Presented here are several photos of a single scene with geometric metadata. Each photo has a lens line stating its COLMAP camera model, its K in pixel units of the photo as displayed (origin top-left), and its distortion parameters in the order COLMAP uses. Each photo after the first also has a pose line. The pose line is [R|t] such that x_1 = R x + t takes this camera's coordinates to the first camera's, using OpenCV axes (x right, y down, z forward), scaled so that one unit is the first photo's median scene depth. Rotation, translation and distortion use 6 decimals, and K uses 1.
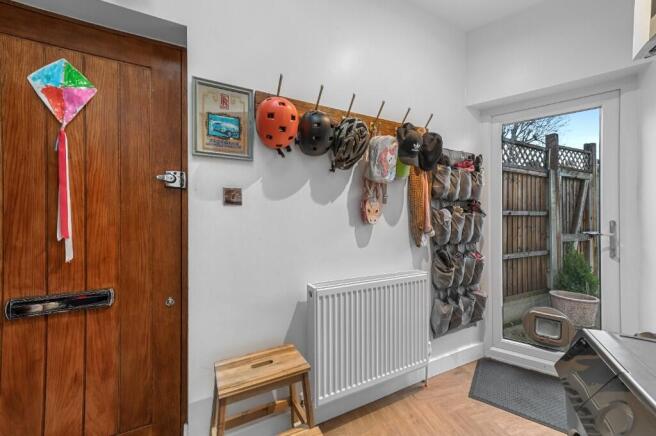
lens RADIAL K [[256.1, 0, 326.0], [0, 256.1, 216.5], [0, 0, 1]] dist [-0.027499, 0.010554]
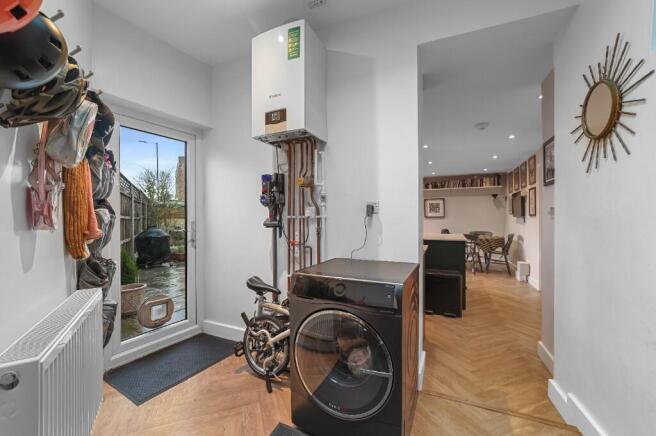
lens RADIAL K [[256.1, 0, 326.0], [0, 256.1, 216.5], [0, 0, 1]] dist [-0.027499, 0.010554]
pose [[-0.096826, 0.010784, 0.995243, -0.457496], [-0.000304, 0.999941, -0.010864, 0.005368], [-0.995301, -0.001354, -0.096817, 0.375373]]
